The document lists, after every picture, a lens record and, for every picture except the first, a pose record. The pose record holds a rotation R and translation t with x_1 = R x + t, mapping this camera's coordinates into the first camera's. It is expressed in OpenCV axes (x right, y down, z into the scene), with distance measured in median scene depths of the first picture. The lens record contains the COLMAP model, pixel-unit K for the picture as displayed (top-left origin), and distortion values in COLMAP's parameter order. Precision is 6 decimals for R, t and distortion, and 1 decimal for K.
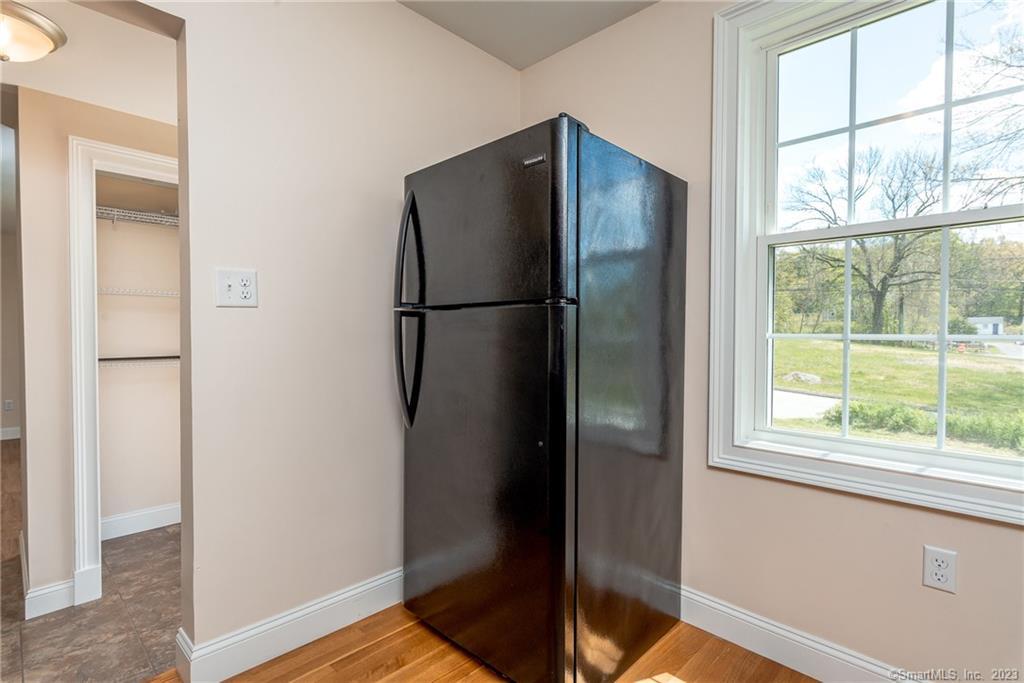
lens RADIAL K [[494.5, 0, 506.9], [0, 494.5, 343.1], [0, 0, 1]] dist [0.001559, -0.000008]
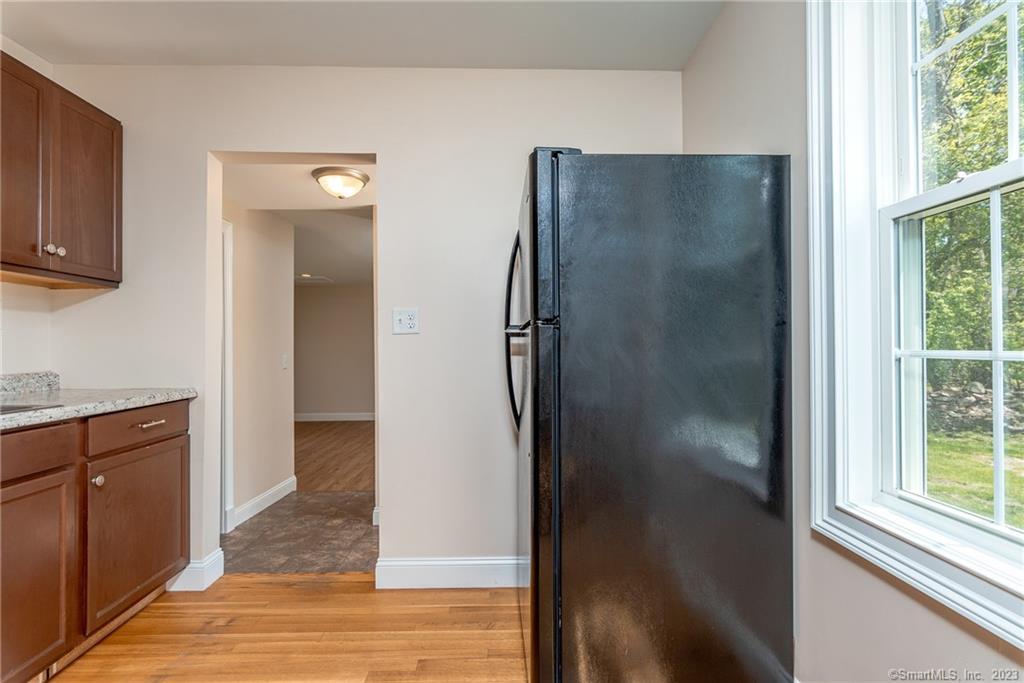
lens RADIAL K [[494.5, 0, 506.9], [0, 494.5, 343.1], [0, 0, 1]] dist [0.001559, -0.000008]
pose [[0.715328, -0.013914, -0.698650, 0.631488], [-0.005780, 0.999650, -0.025826, -0.009134], [0.698765, 0.022512, 0.714997, 0.149554]]
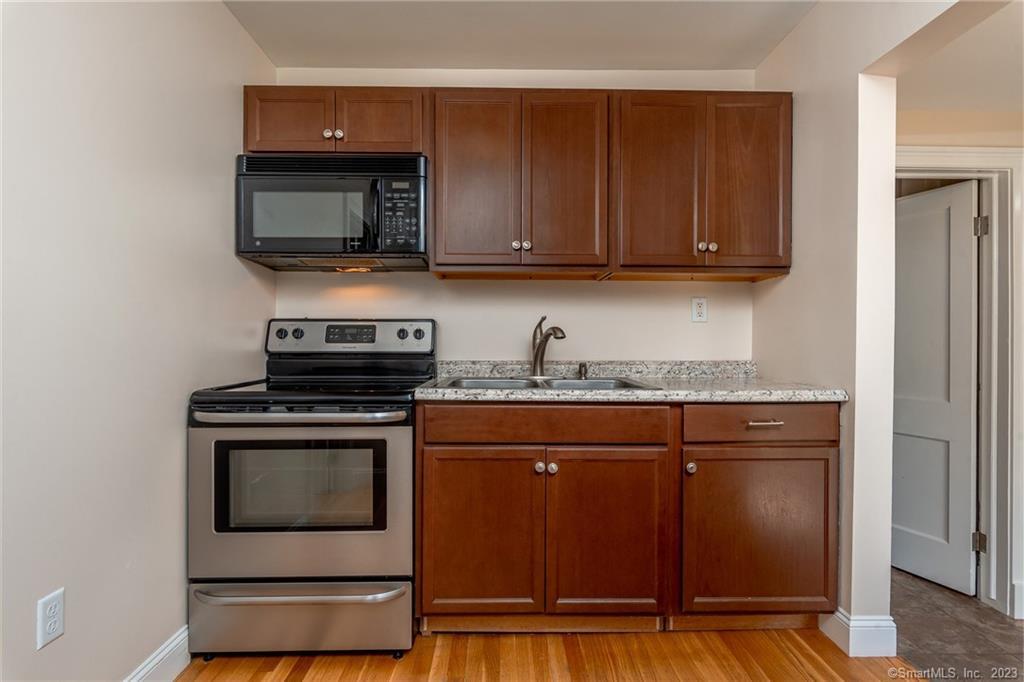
lens RADIAL K [[494.5, 0, 506.9], [0, 494.5, 342.6], [0, 0, 1]] dist [0.001559, -0.000008]
pose [[-0.698487, -0.005550, -0.715601, 0.327817], [-0.021923, 0.999667, 0.013646, -0.014305], [0.715287, 0.025219, -0.698376, 0.734565]]
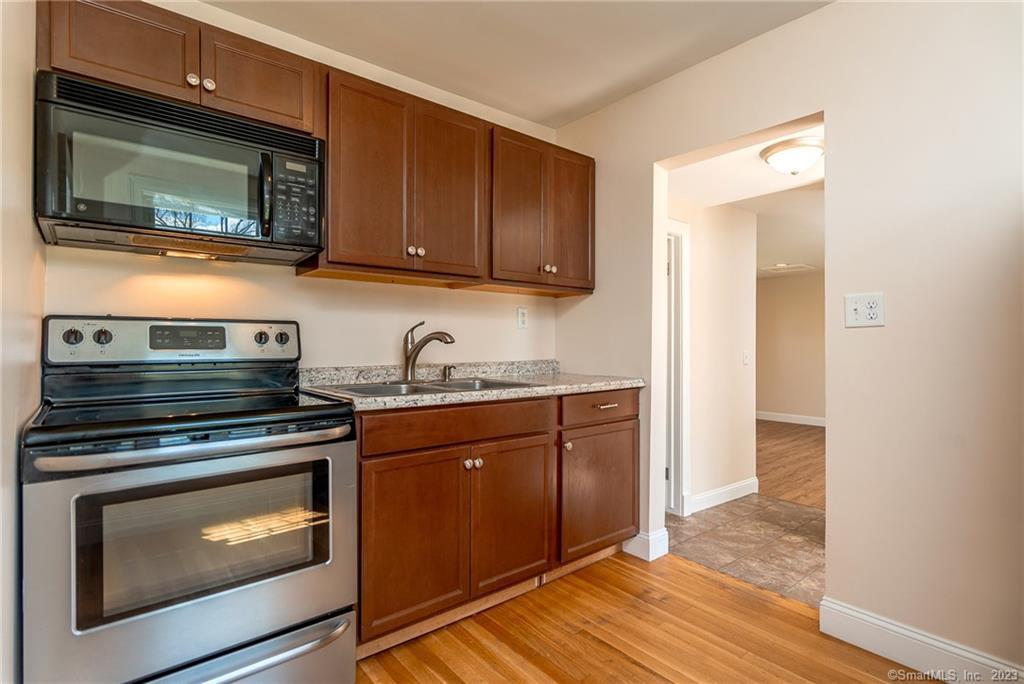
lens RADIAL K [[502.8, 0, 512.0], [0, 502.8, 342.0], [0, 0, 1]] dist [0.000319, -0.000430]
pose [[-0.105687, -0.005760, -0.994383, 0.646130], [-0.023315, 0.999723, -0.003313, -0.013390], [0.994126, 0.022834, -0.105792, 0.282452]]
